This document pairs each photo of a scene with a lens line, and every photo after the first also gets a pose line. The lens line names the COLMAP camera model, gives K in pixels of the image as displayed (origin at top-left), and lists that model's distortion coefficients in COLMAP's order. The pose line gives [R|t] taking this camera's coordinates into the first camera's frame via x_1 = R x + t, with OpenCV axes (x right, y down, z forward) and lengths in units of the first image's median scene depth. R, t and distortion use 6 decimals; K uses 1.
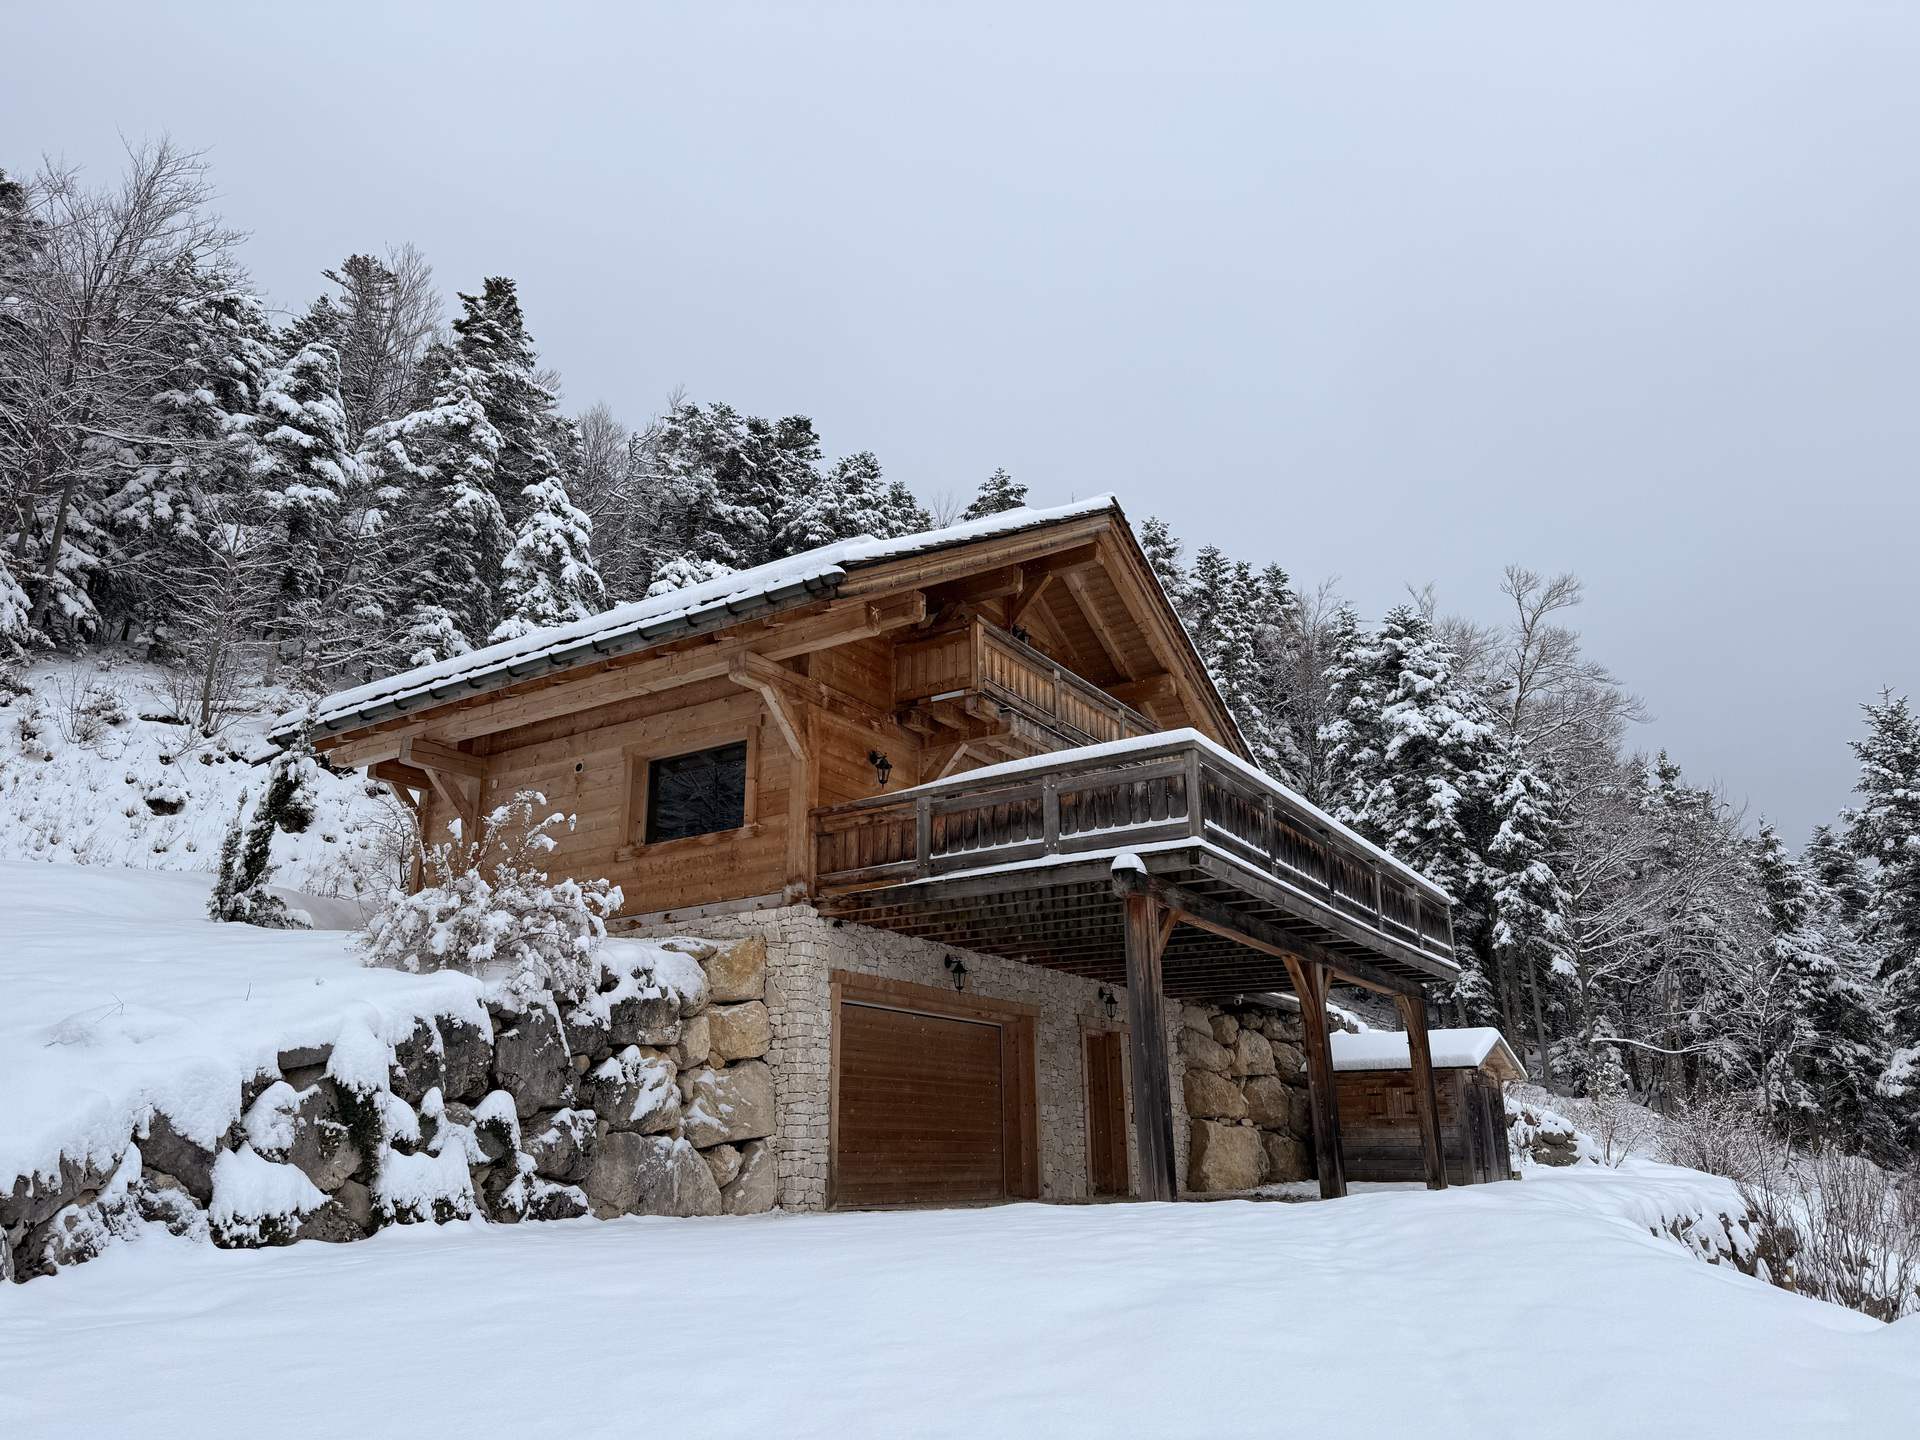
lens RADIAL K [[1333.2, 0, 960.0], [0, 1333.2, 720.0], [0, 0, 1]] dist [0.001026, 0.000220]
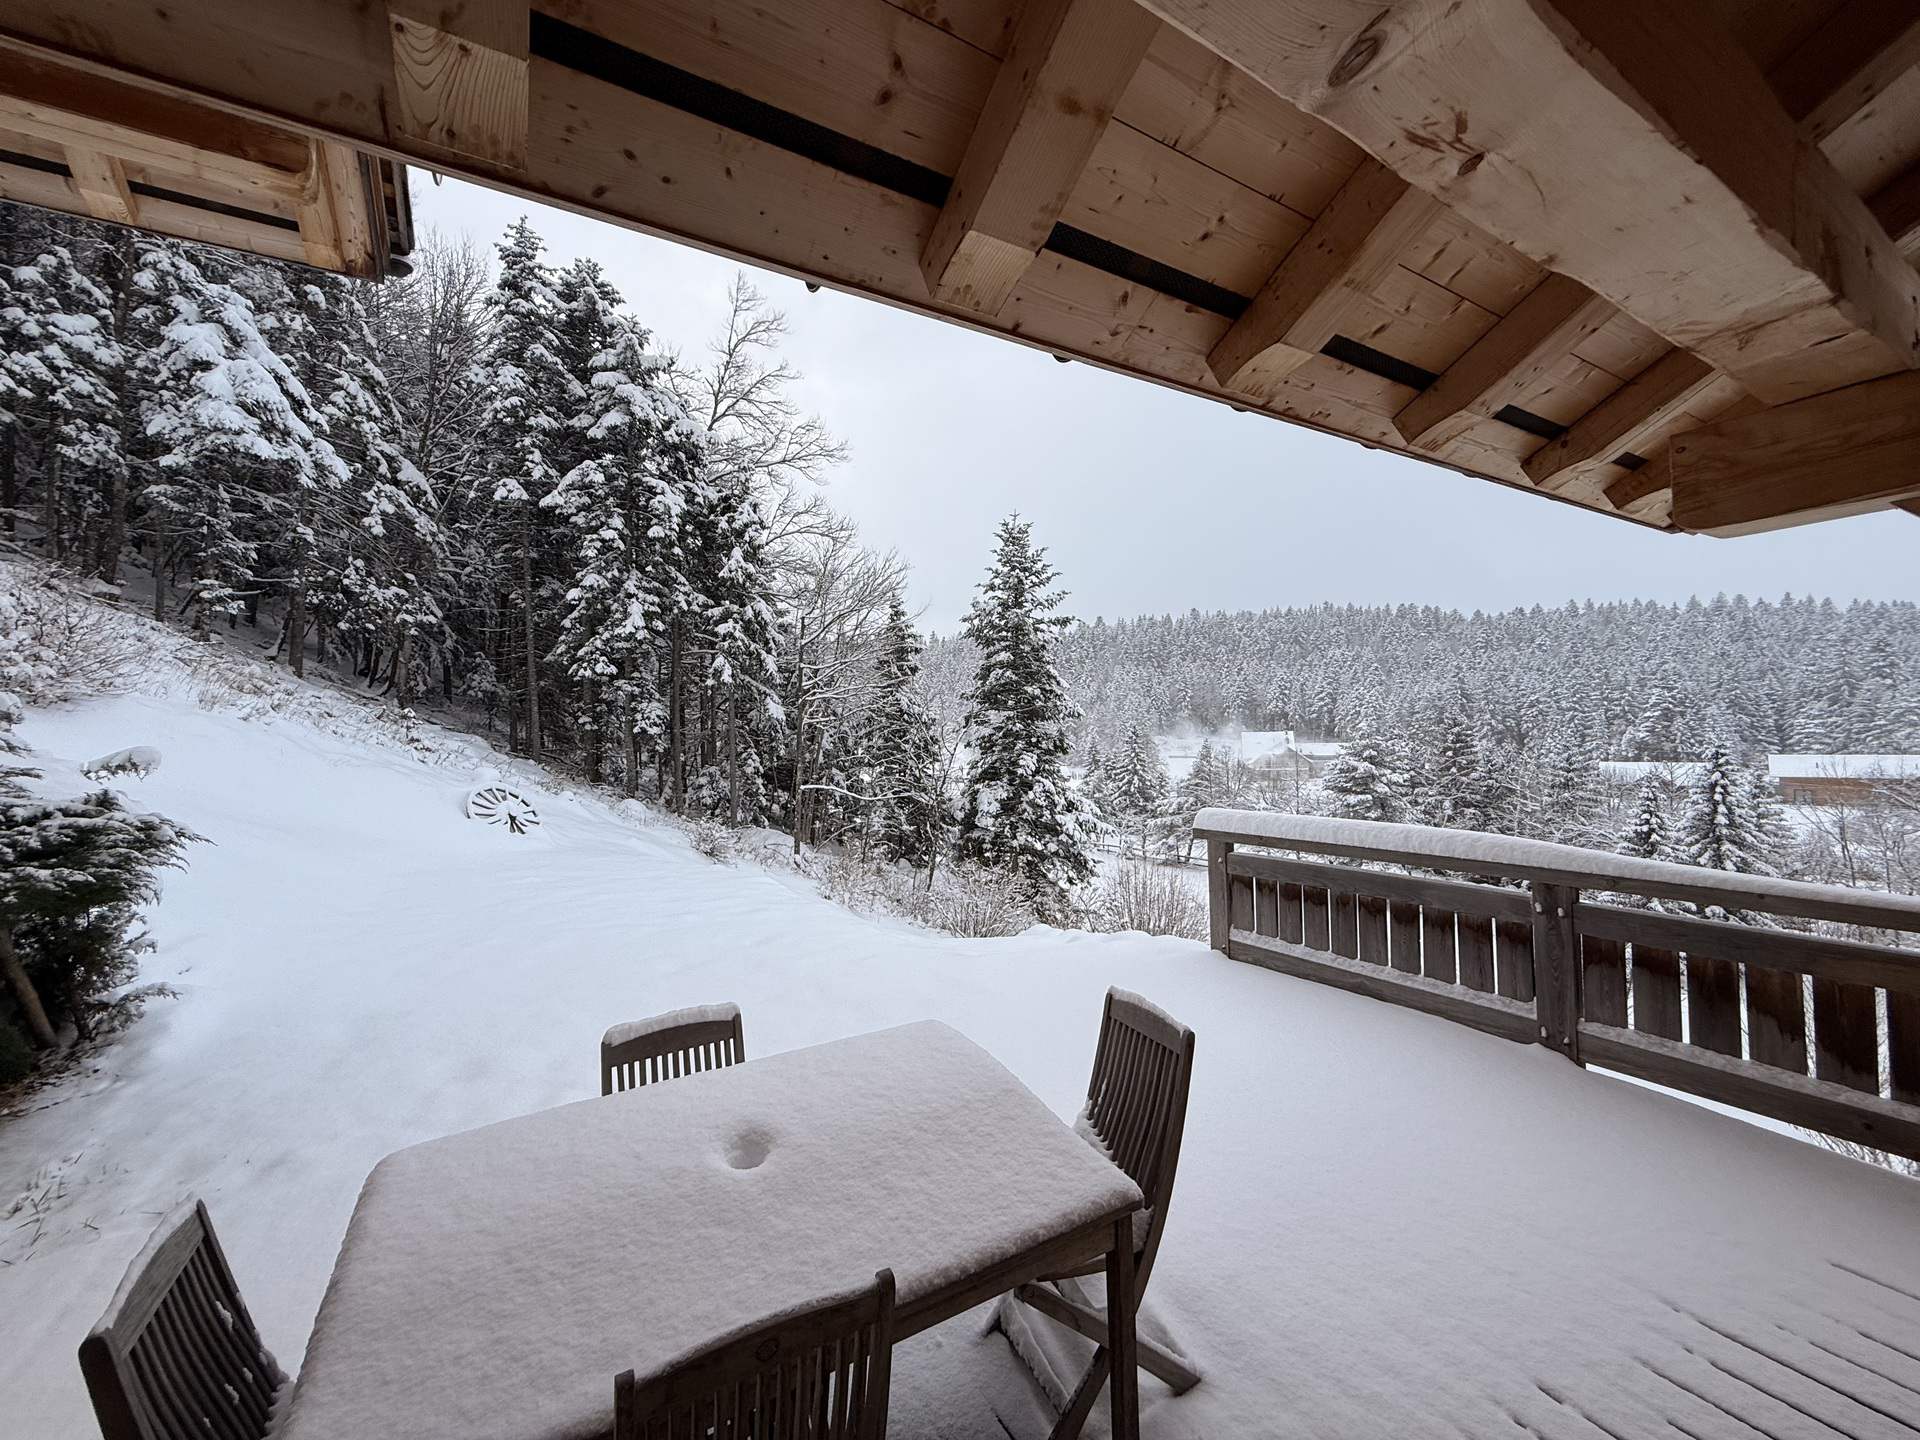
lens RADIAL K [[760.6, 0, 960.0], [0, 760.6, 720.0], [0, 0, 1]] dist [-0.000732, -0.000034]
pose [[0.465961, 0.009736, 0.884752, 0.025688], [-0.258633, 0.957766, 0.125671, 0.082158], [-0.846162, -0.287384, 0.448799, 0.596564]]
